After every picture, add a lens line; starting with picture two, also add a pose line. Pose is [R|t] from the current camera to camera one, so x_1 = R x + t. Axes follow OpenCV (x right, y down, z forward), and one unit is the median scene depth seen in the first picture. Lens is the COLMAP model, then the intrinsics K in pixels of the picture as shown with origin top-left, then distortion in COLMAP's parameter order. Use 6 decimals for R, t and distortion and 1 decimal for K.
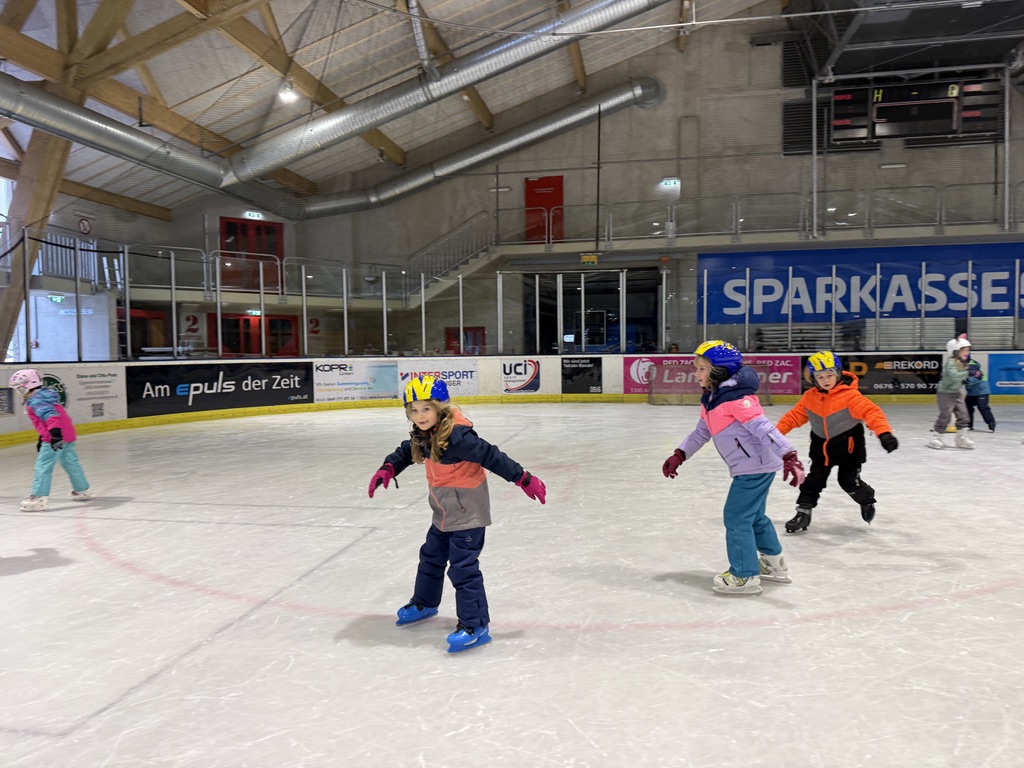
lens RADIAL K [[665.9, 0, 512.0], [0, 665.9, 384.0], [0, 0, 1]] dist [0.002867, -0.031048]
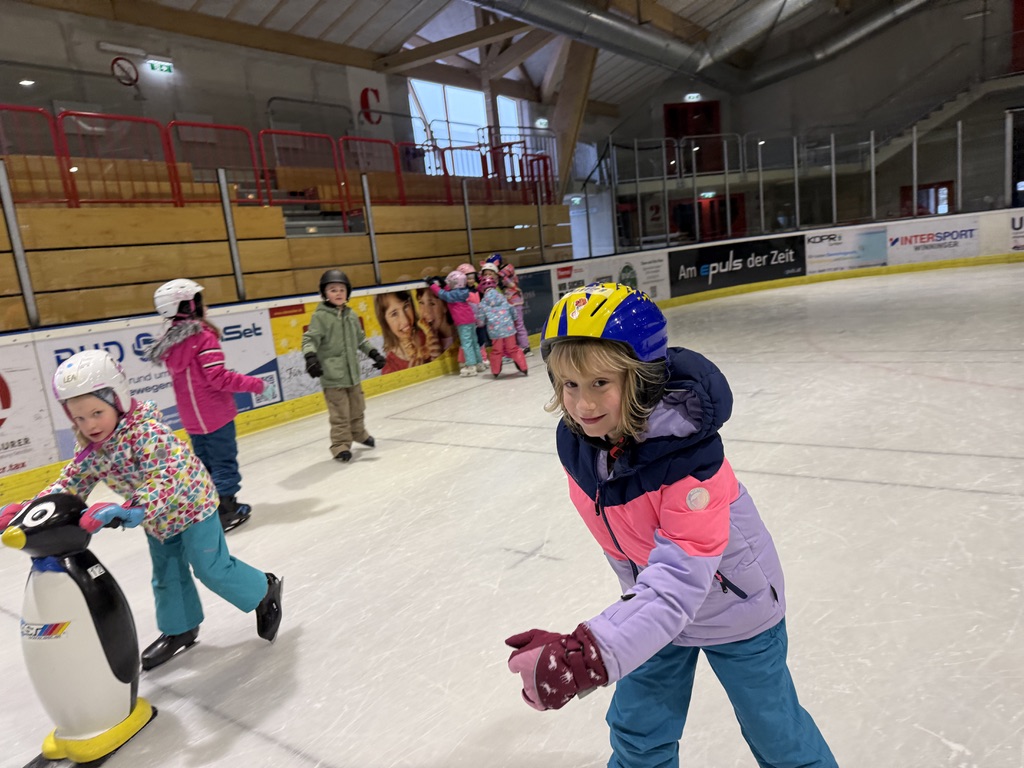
lens RADIAL K [[665.9, 0, 512.0], [0, 665.9, 384.0], [0, 0, 1]] dist [0.002867, -0.031048]
pose [[0.894519, -0.006204, -0.446987, -0.238202], [0.081322, 0.985478, 0.149065, 0.003413], [0.439571, -0.169691, 0.882033, -0.113512]]
